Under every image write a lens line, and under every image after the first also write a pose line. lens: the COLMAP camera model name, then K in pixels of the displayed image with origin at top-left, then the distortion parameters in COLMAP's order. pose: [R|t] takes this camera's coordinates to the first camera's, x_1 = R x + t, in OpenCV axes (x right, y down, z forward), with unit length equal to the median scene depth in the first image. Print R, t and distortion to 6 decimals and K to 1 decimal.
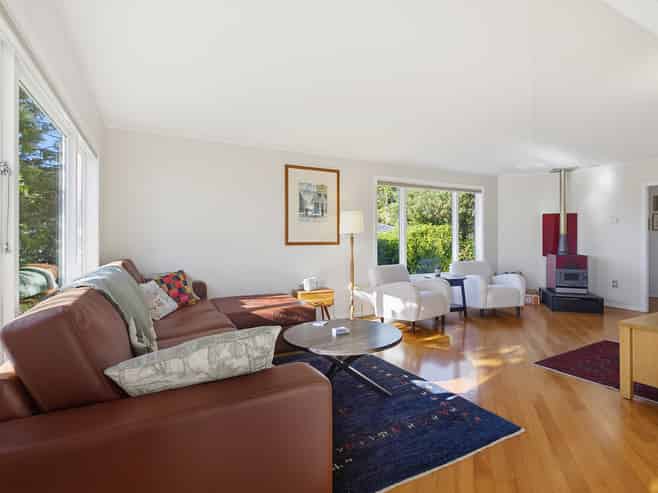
lens RADIAL K [[329.1, 0, 330.3], [0, 329.1, 241.2], [0, 0, 1]] dist [-0.003405, -0.001305]
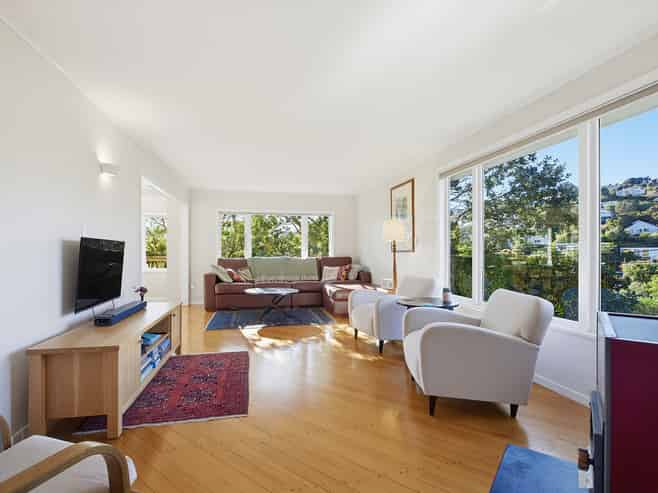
lens RADIAL K [[329.1, 0, 330.3], [0, 329.1, 241.2], [0, 0, 1]] dist [-0.003405, -0.001305]
pose [[-0.247968, -0.026327, -0.968410, 1.030269], [-0.007226, 0.999653, -0.025326, 0.004155], [0.968741, 0.000718, -0.248072, 0.973076]]
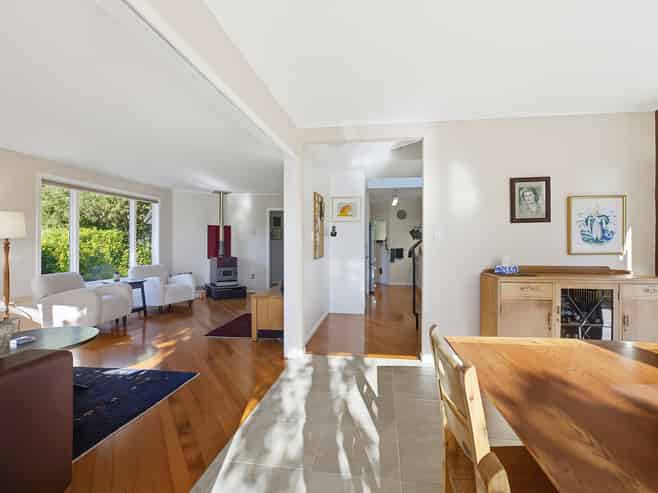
lens RADIAL K [[329.1, 0, 330.3], [0, 329.1, 241.2], [0, 0, 1]] dist [-0.003405, -0.001305]
pose [[0.593785, 0.008486, 0.804579, -0.105569], [0.005560, 0.999877, -0.014649, 0.000440], [-0.804605, 0.013172, 0.593665, -0.150765]]
